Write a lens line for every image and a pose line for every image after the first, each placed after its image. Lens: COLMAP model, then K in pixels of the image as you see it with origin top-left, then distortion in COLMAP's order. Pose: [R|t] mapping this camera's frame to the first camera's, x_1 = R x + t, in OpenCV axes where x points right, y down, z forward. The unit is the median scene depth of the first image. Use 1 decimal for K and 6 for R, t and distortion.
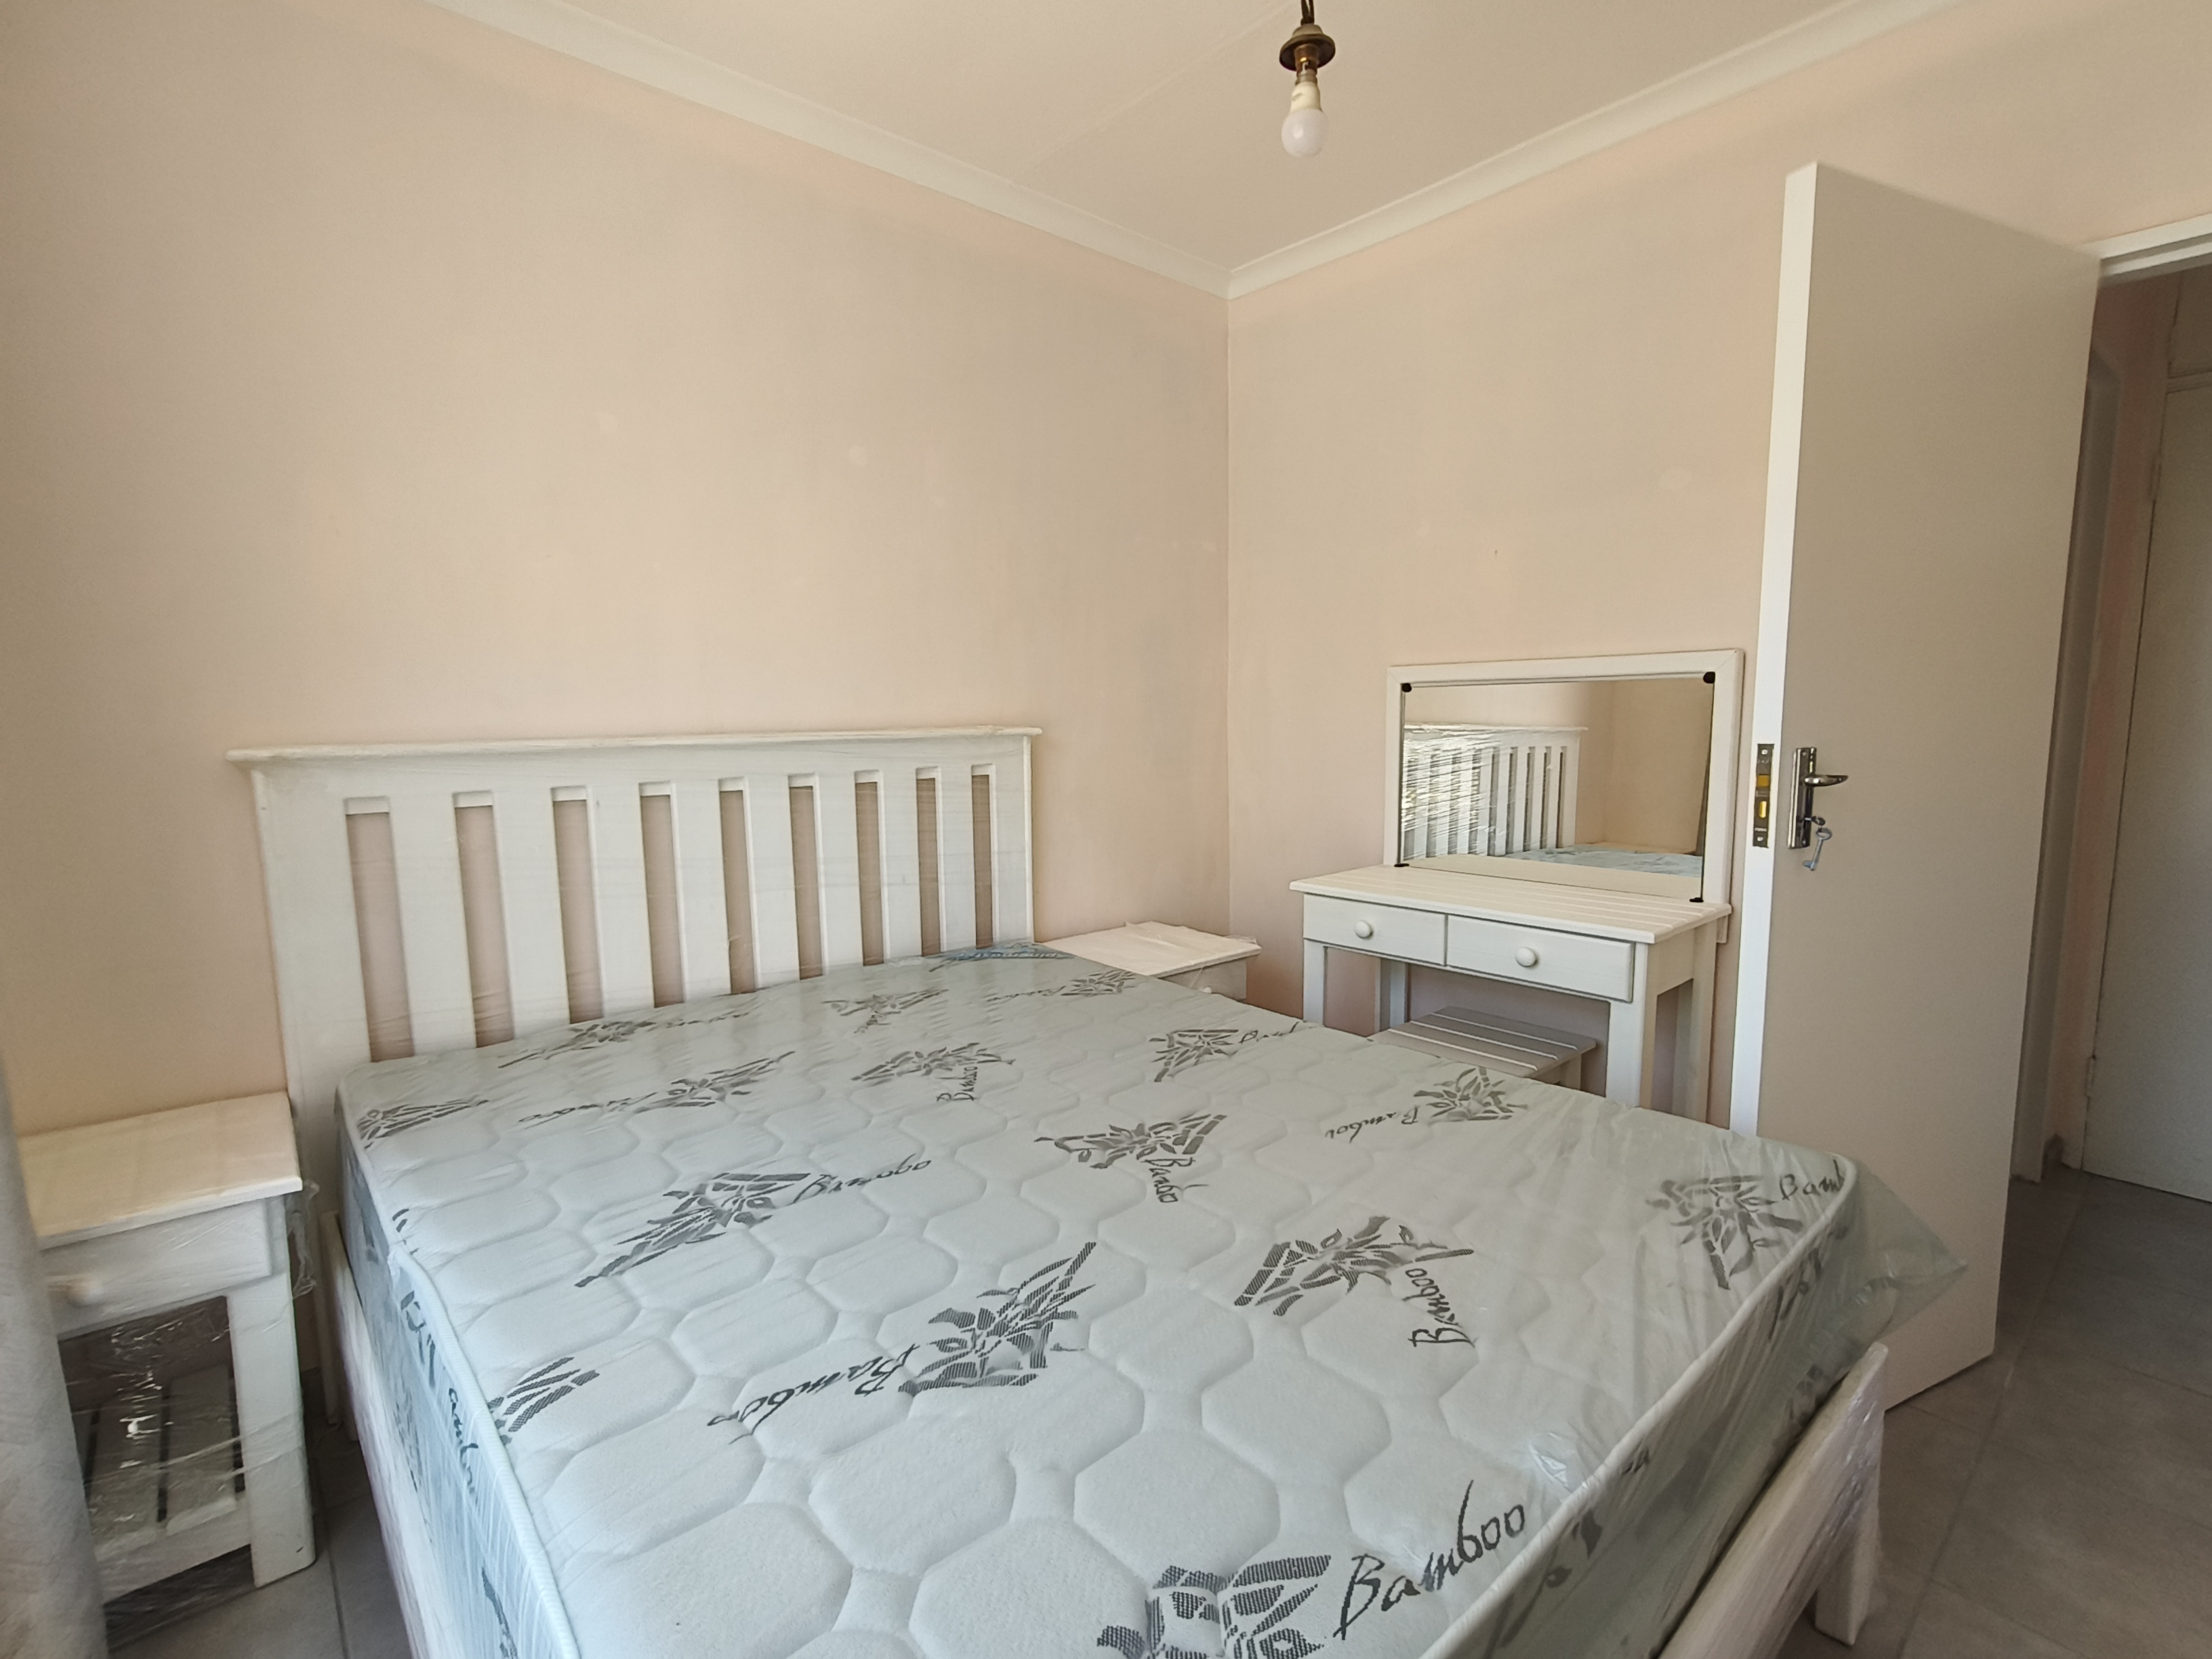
lens RADIAL K [[1009.6, 0, 1090.5], [0, 1009.6, 828.5], [0, 0, 1]] dist [0.018492, 0.000226]
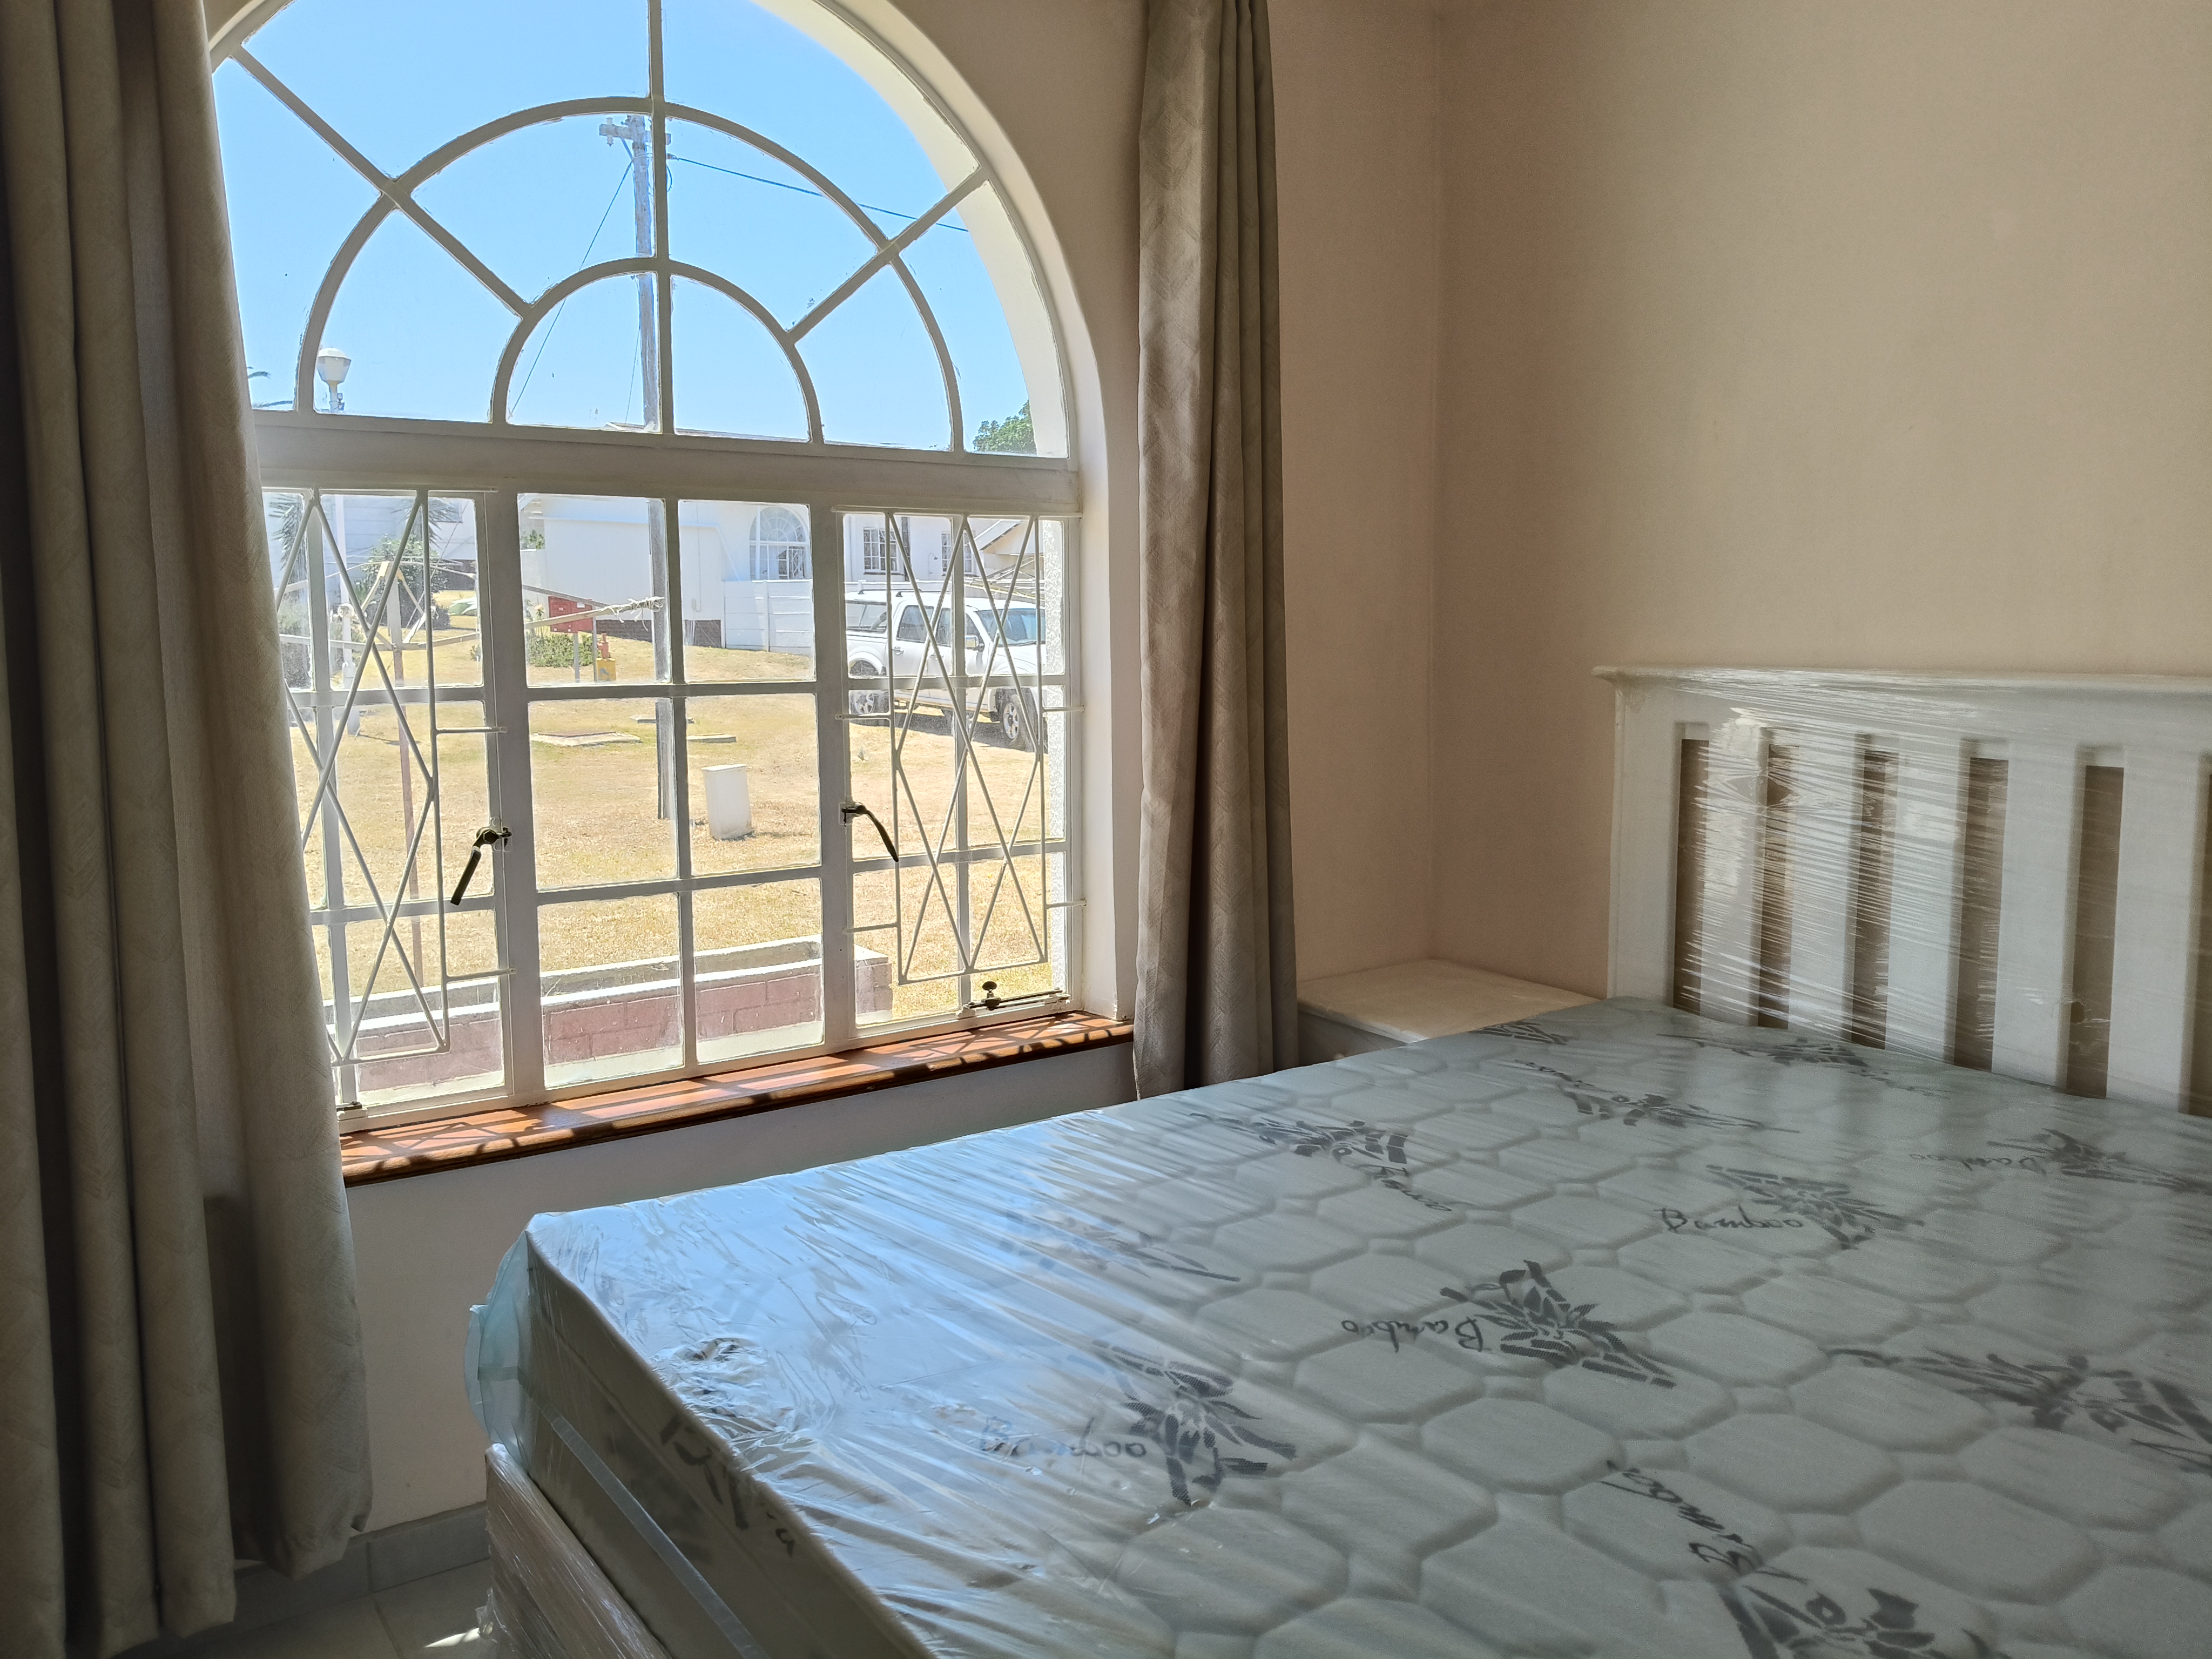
lens RADIAL K [[1641.2, 0, 1109.3], [0, 1641.2, 885.0], [0, 0, 1]] dist [-0.068862, -0.012929]
pose [[-0.093124, 0.166158, -0.981692, 0.865900], [-0.110213, 0.978197, 0.176021, -0.093359], [0.989536, 0.124587, -0.072781, 0.639290]]
